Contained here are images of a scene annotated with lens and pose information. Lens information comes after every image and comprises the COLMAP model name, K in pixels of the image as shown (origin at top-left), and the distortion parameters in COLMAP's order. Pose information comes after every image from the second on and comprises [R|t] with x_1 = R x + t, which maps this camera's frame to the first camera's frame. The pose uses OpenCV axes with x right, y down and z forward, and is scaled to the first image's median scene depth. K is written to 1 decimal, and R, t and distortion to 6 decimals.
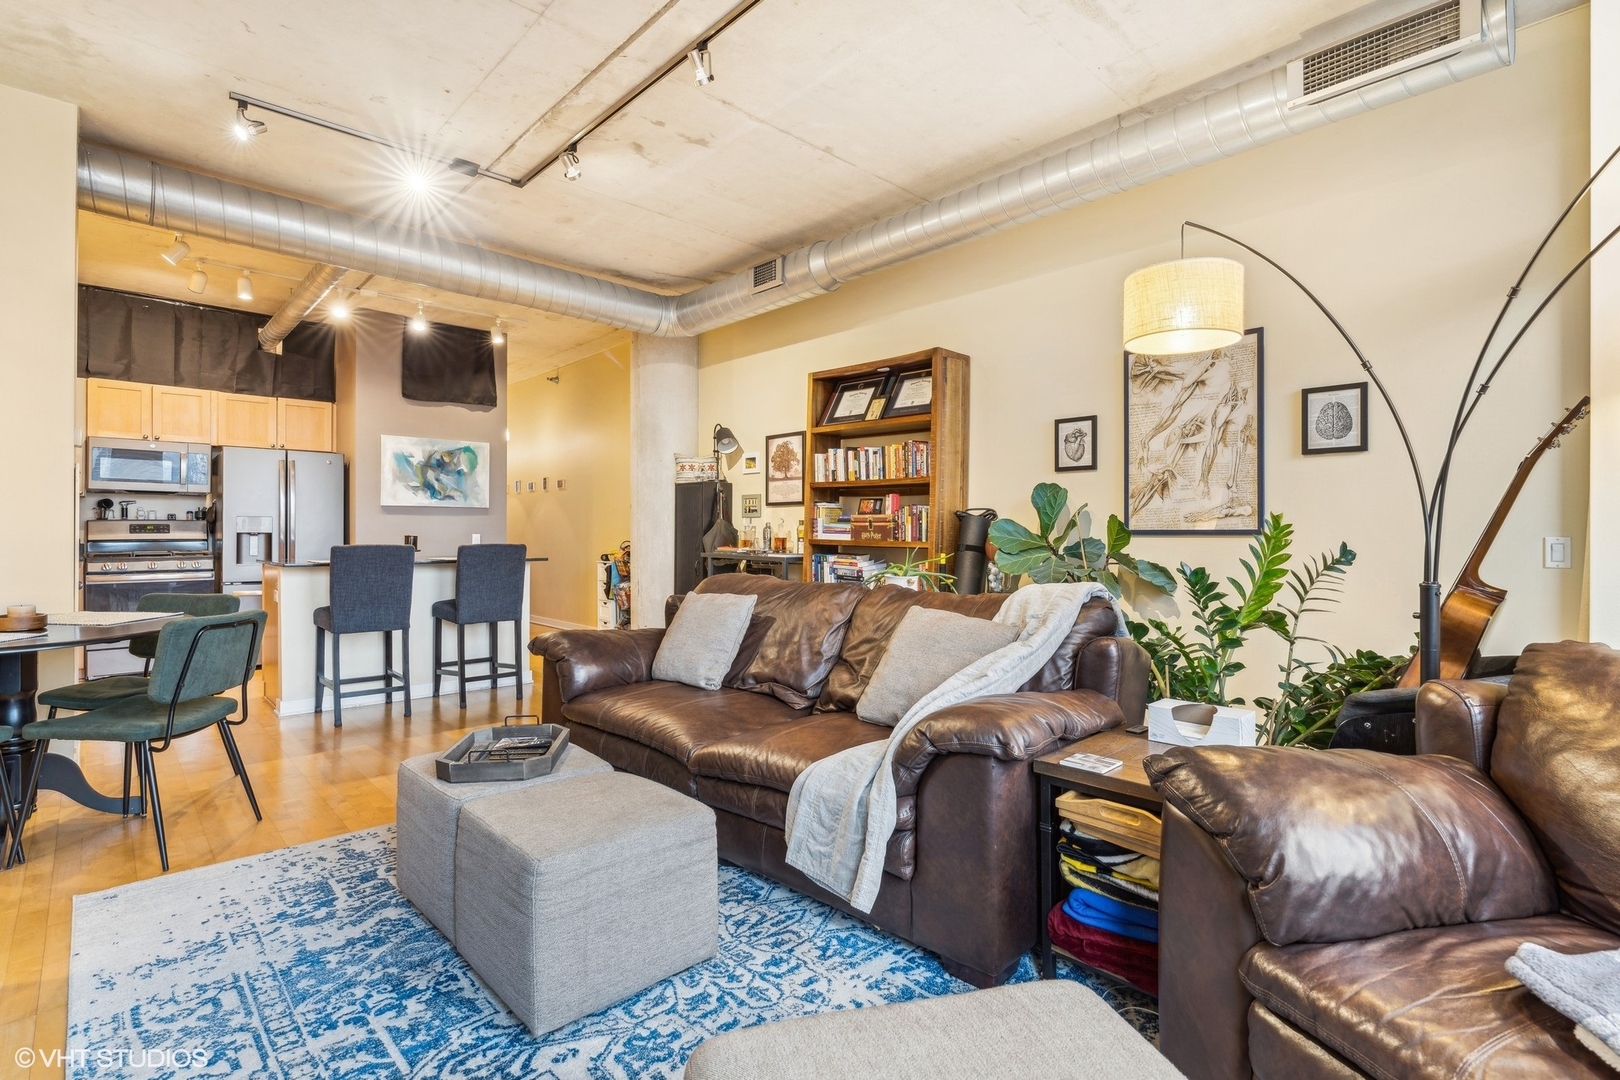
lens RADIAL K [[769.2, 0, 809.2], [0, 769.2, 531.7], [0, 0, 1]] dist [-0.003742, 0.000476]
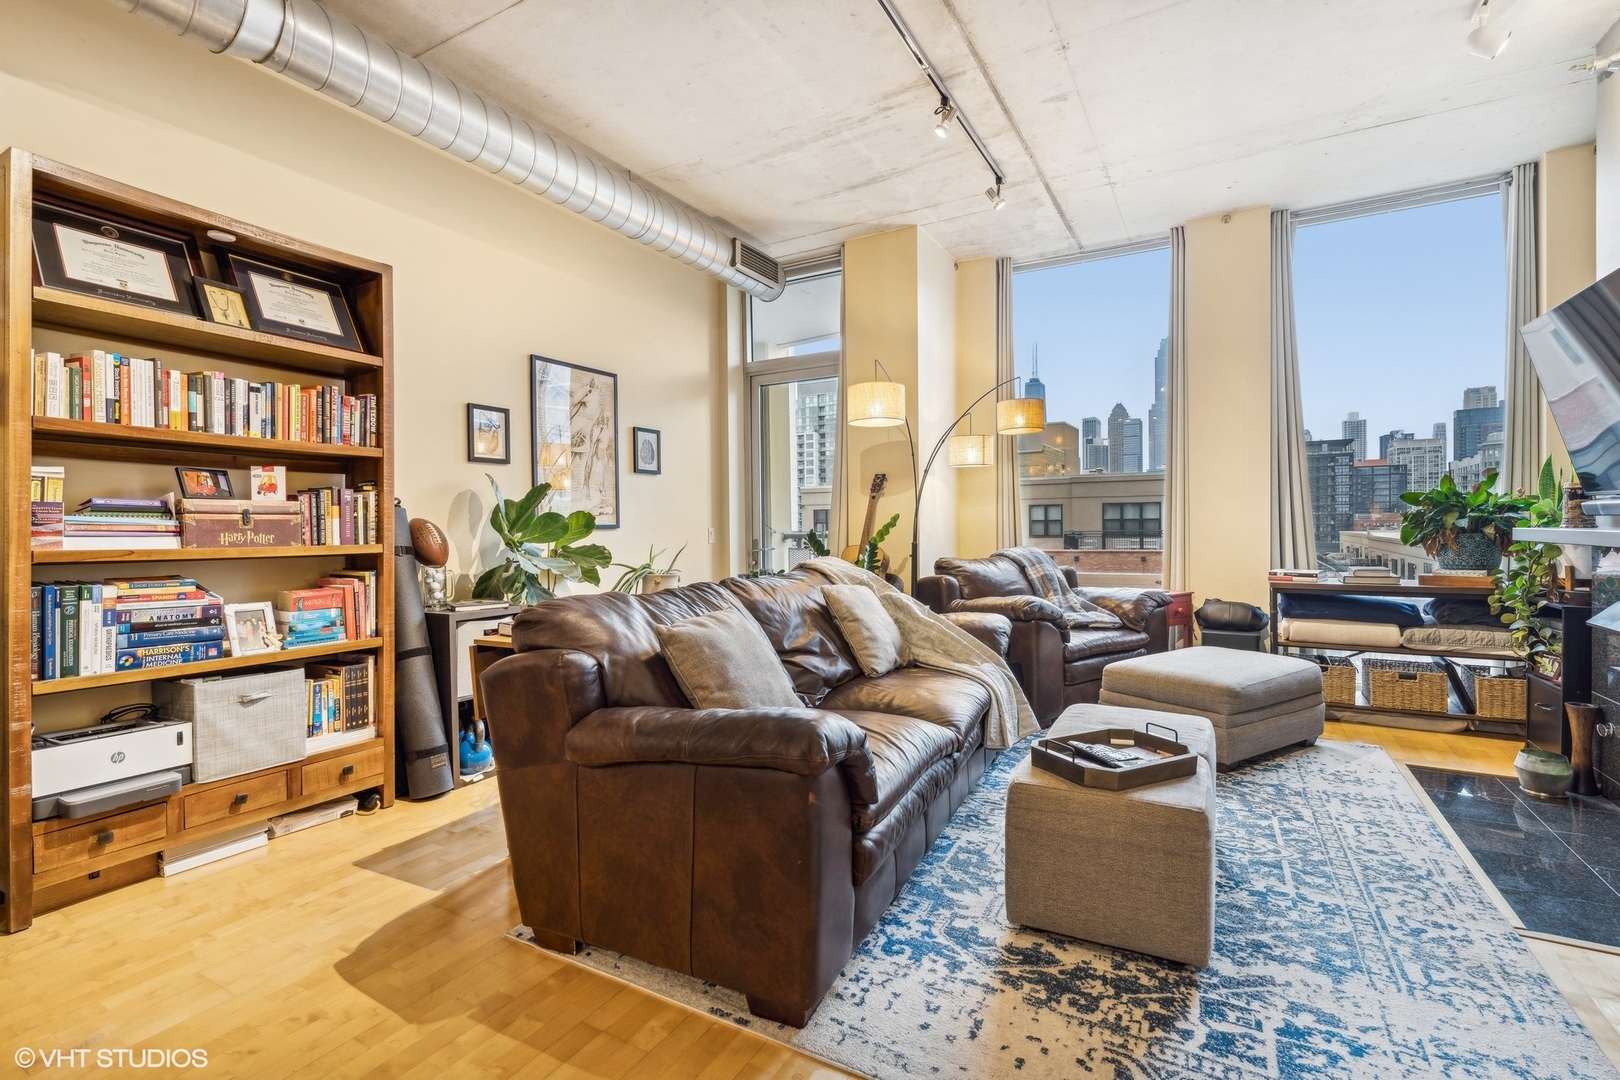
lens RADIAL K [[745.0, 0, 809.2], [0, 745.0, 532.6], [0, 0, 1]] dist [0.000172, 0.000366]
pose [[-0.304896, -0.007768, 0.952354, -0.525646], [0.012739, 0.999844, 0.012234, -0.000414], [-0.952301, 0.015862, -0.304749, 0.746519]]
